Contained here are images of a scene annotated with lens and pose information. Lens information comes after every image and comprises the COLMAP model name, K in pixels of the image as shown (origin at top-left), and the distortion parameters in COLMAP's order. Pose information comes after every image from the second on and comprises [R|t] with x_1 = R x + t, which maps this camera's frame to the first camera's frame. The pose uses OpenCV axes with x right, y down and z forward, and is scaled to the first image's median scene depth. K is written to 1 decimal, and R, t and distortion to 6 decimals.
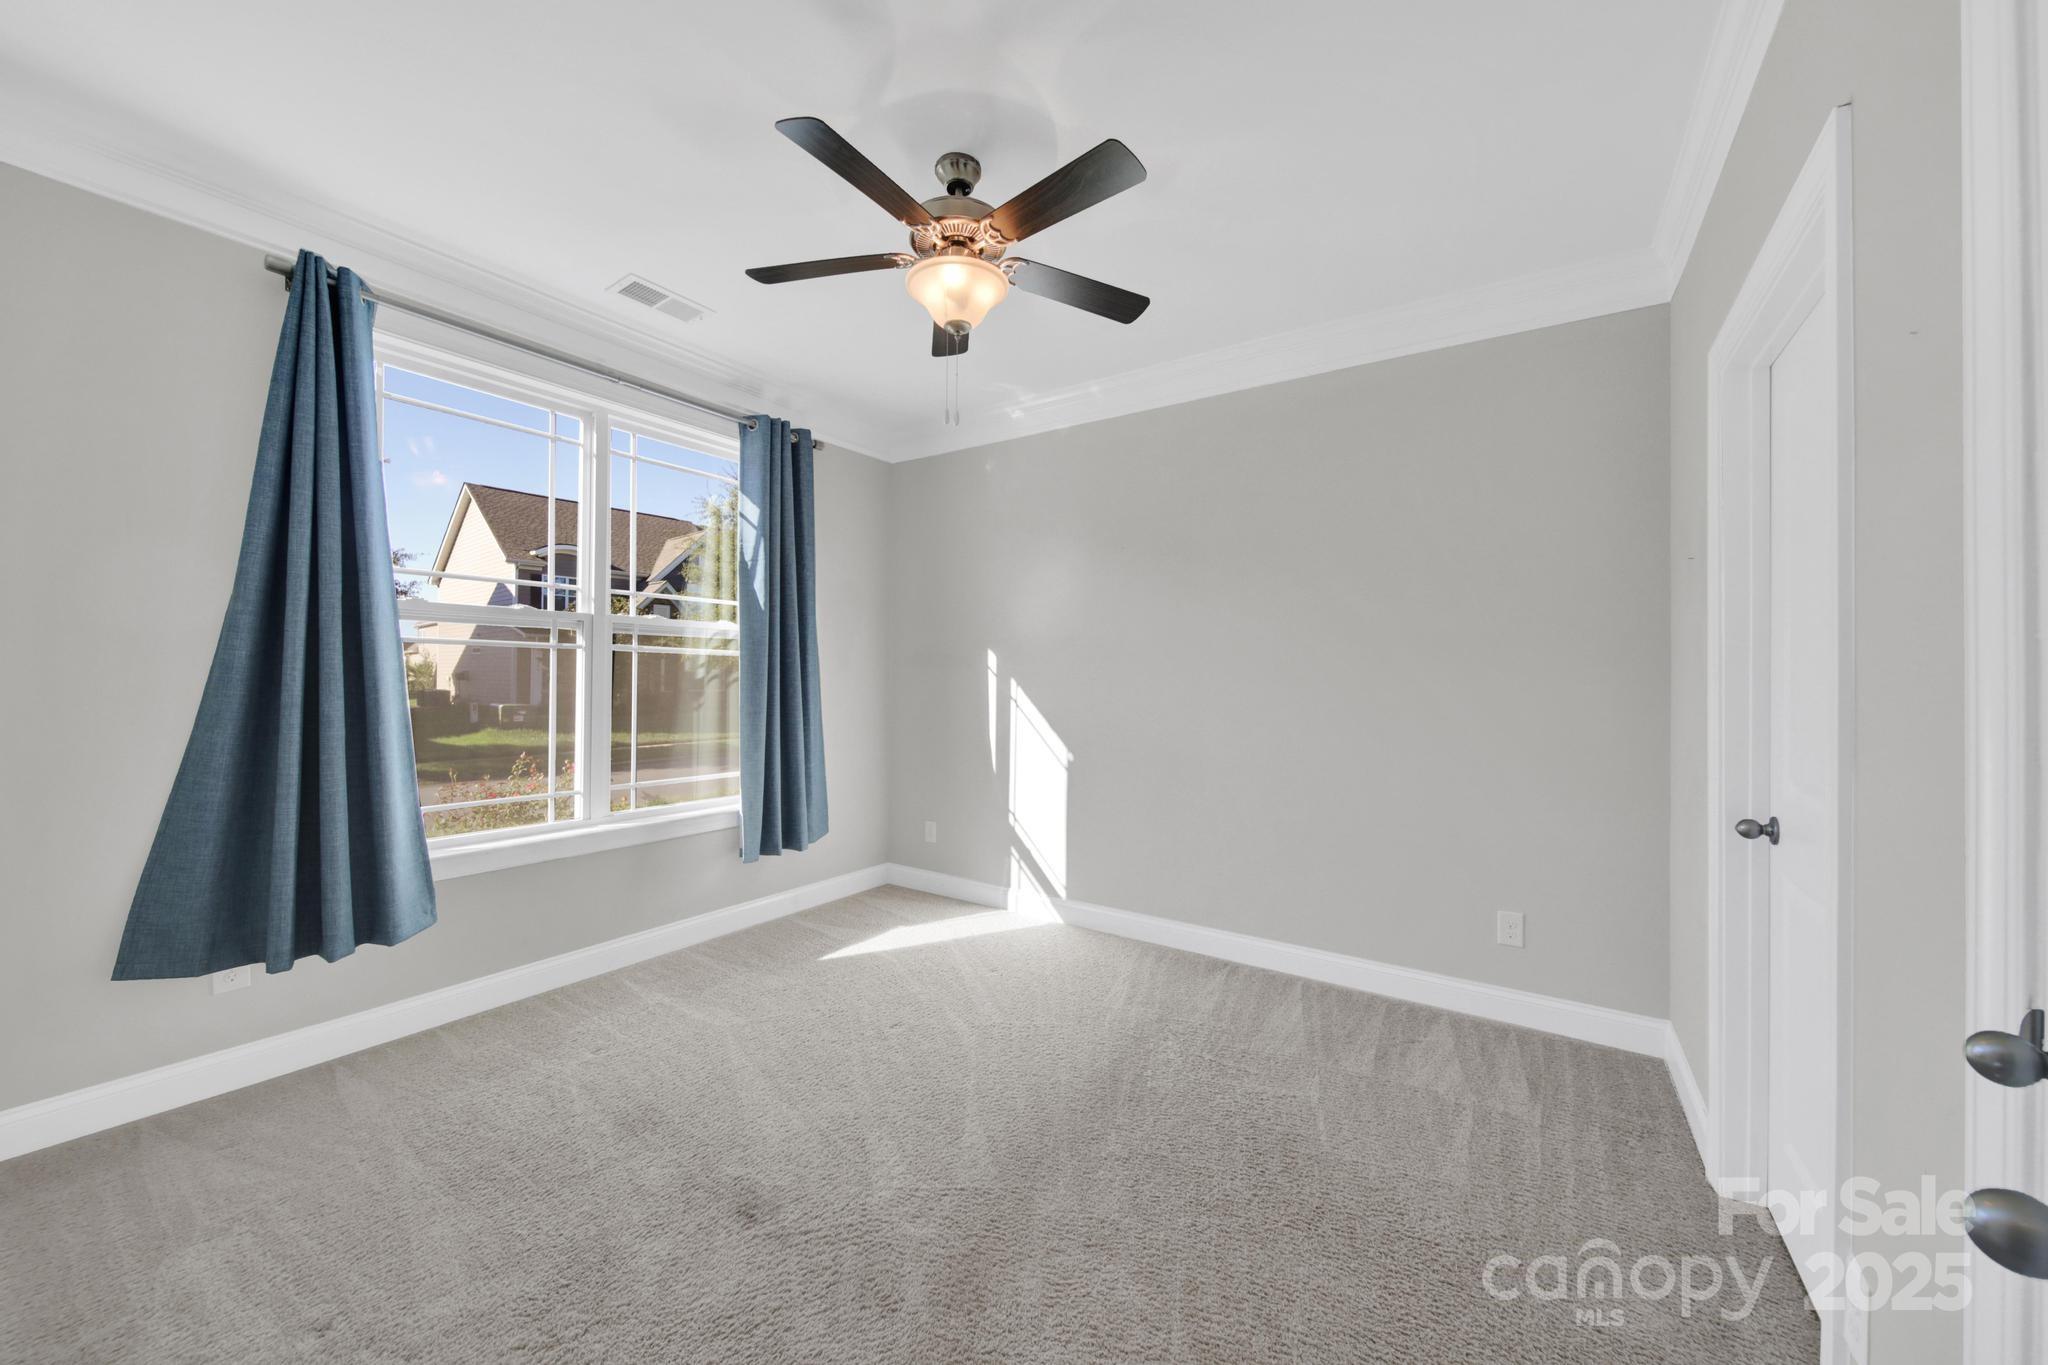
lens RADIAL K [[749.8, 0, 1023.7], [0, 749.8, 674.0], [0, 0, 1]] dist [-0.000411, -0.000112]
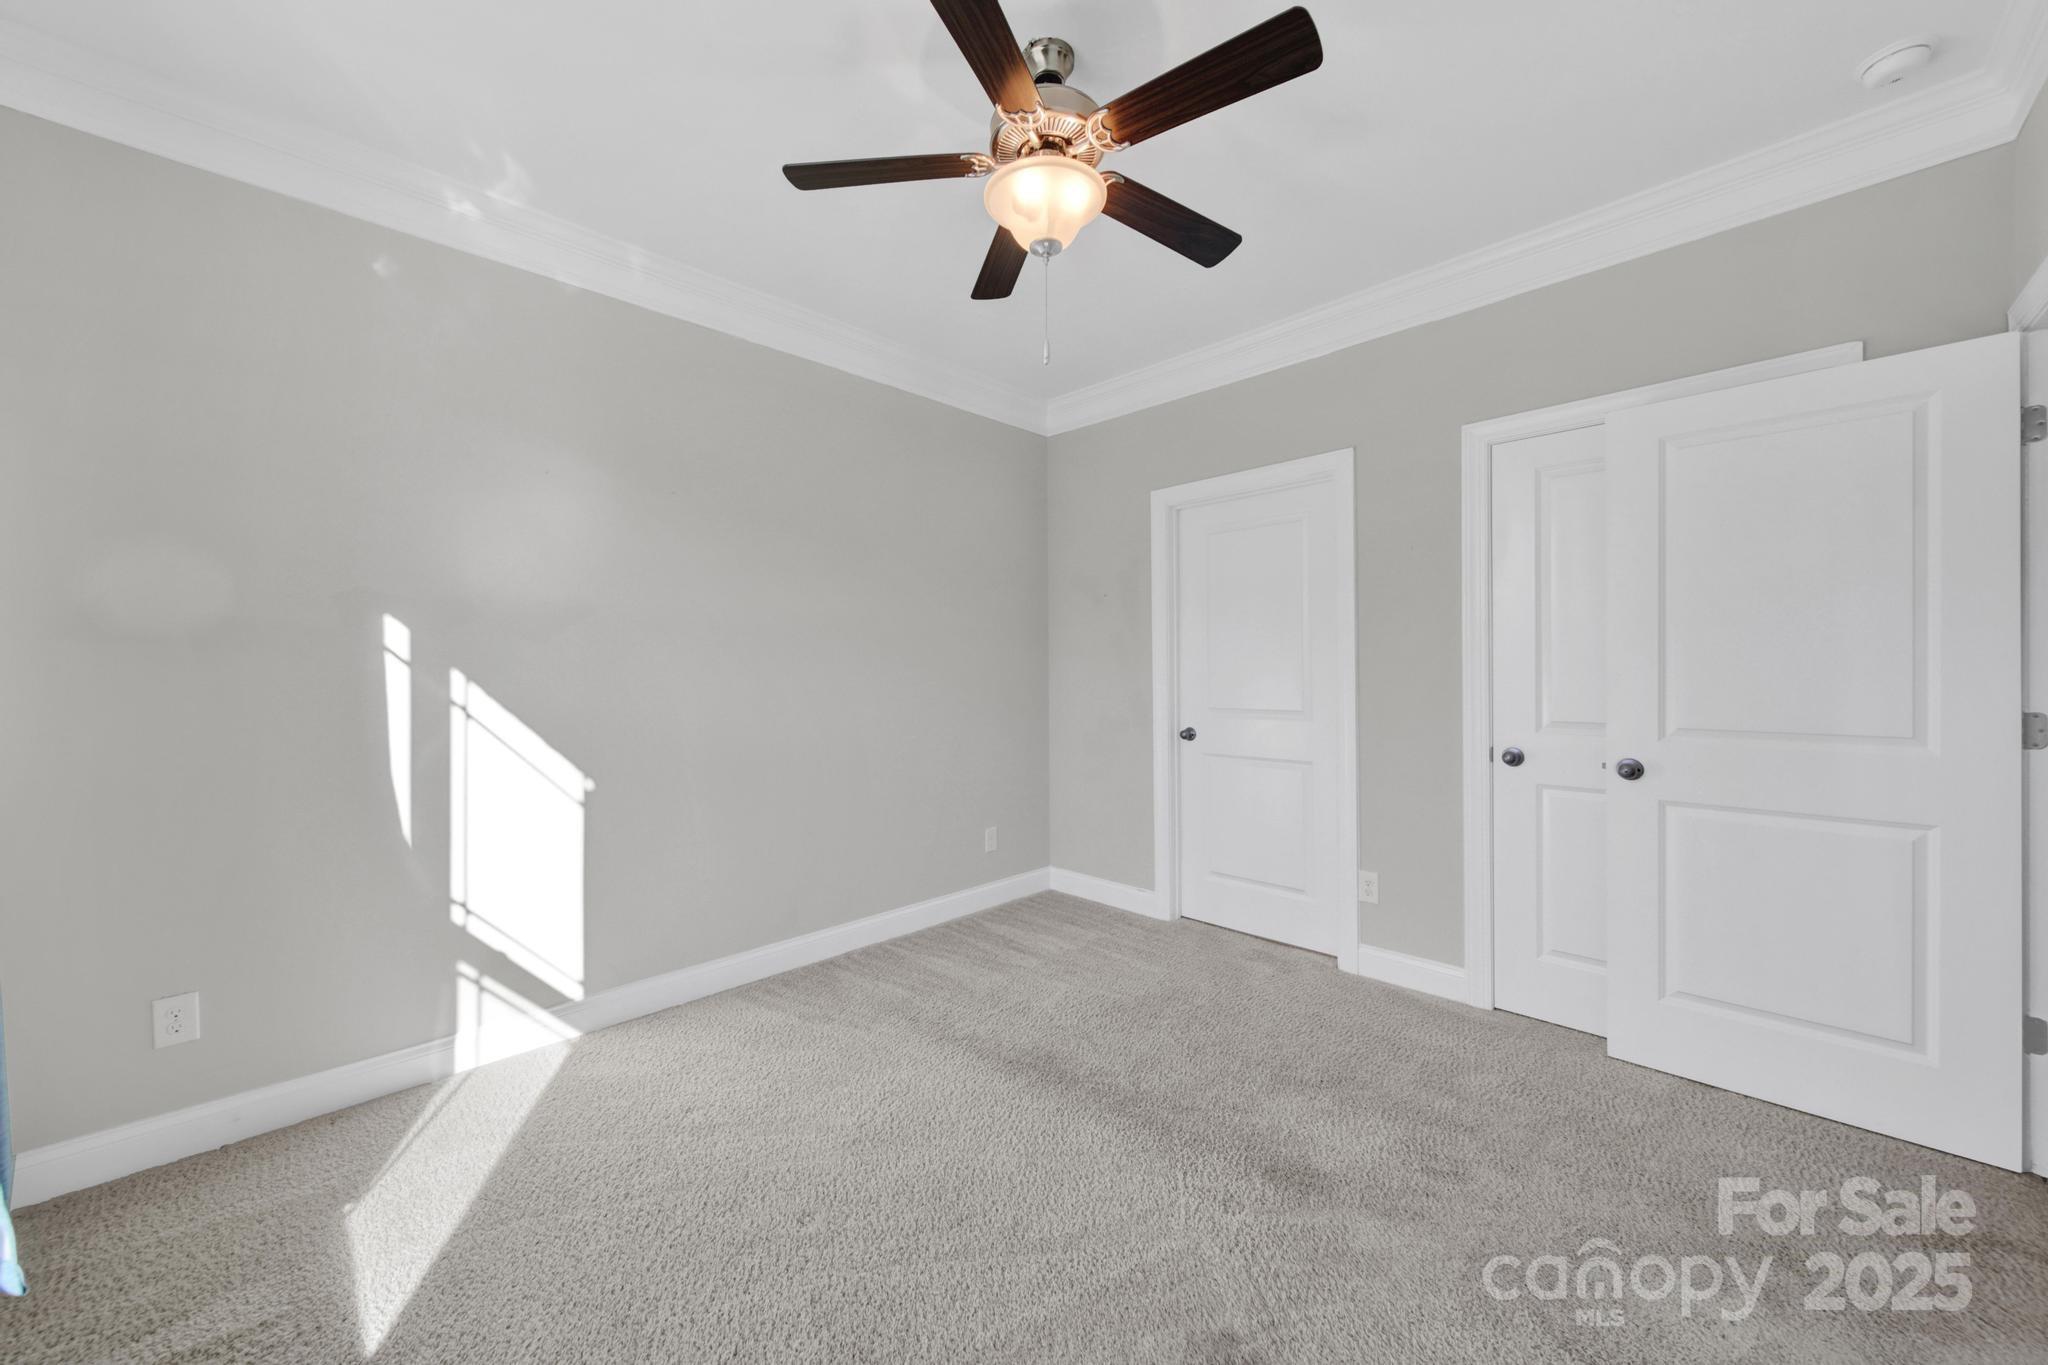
lens RADIAL K [[749.8, 0, 1023.7], [0, 749.8, 674.0], [0, 0, 1]] dist [-0.000411, -0.000112]
pose [[0.162452, -0.014720, 0.986607, -0.517997], [-0.003843, 0.999872, 0.015551, -0.000944], [-0.986709, -0.006318, 0.162375, 0.490112]]
